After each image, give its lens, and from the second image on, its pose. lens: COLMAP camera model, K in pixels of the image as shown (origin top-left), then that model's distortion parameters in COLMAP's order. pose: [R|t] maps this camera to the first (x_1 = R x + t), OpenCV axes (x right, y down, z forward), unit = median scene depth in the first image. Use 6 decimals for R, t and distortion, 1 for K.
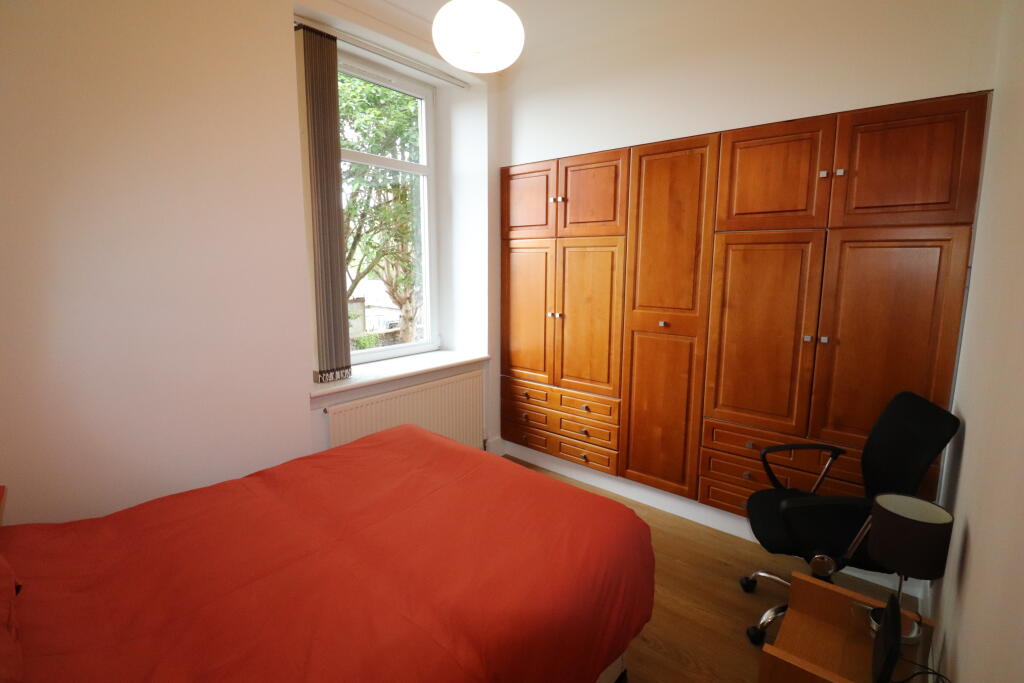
lens RADIAL K [[484.8, 0, 515.4], [0, 484.8, 335.1], [0, 0, 1]] dist [-0.009519, -0.003988]
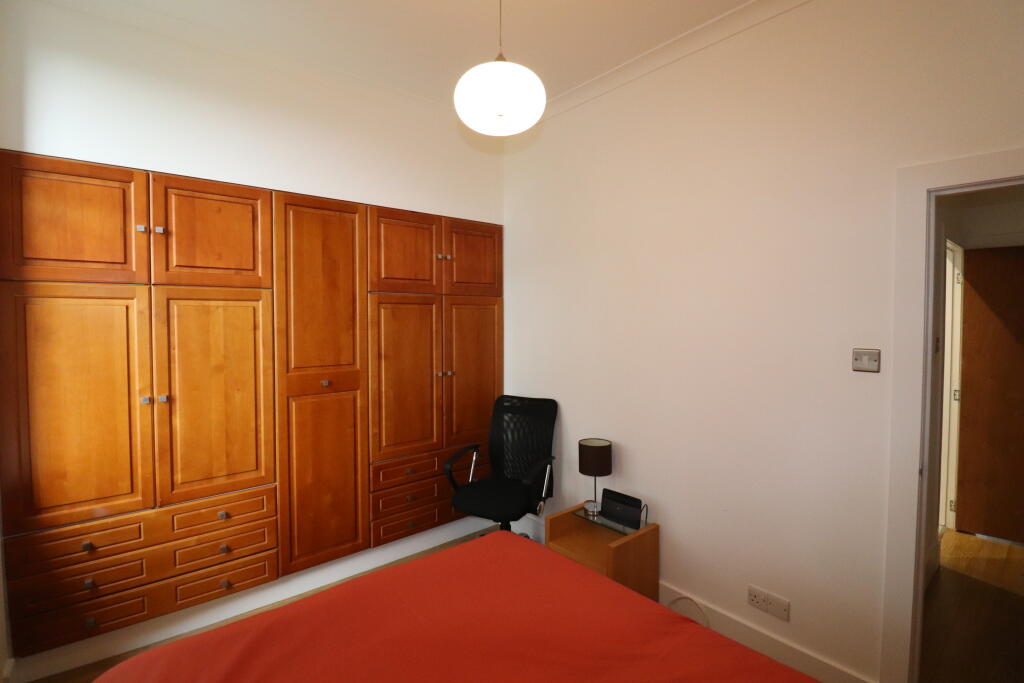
lens RADIAL K [[484.8, 0, 514.9], [0, 484.8, 337.8], [0, 0, 1]] dist [-0.009519, -0.003988]
pose [[0.150575, -0.041899, 0.987710, -0.543261], [0.152265, 0.988163, 0.018705, -0.068008], [-0.976802, 0.147577, 0.155172, 0.445493]]
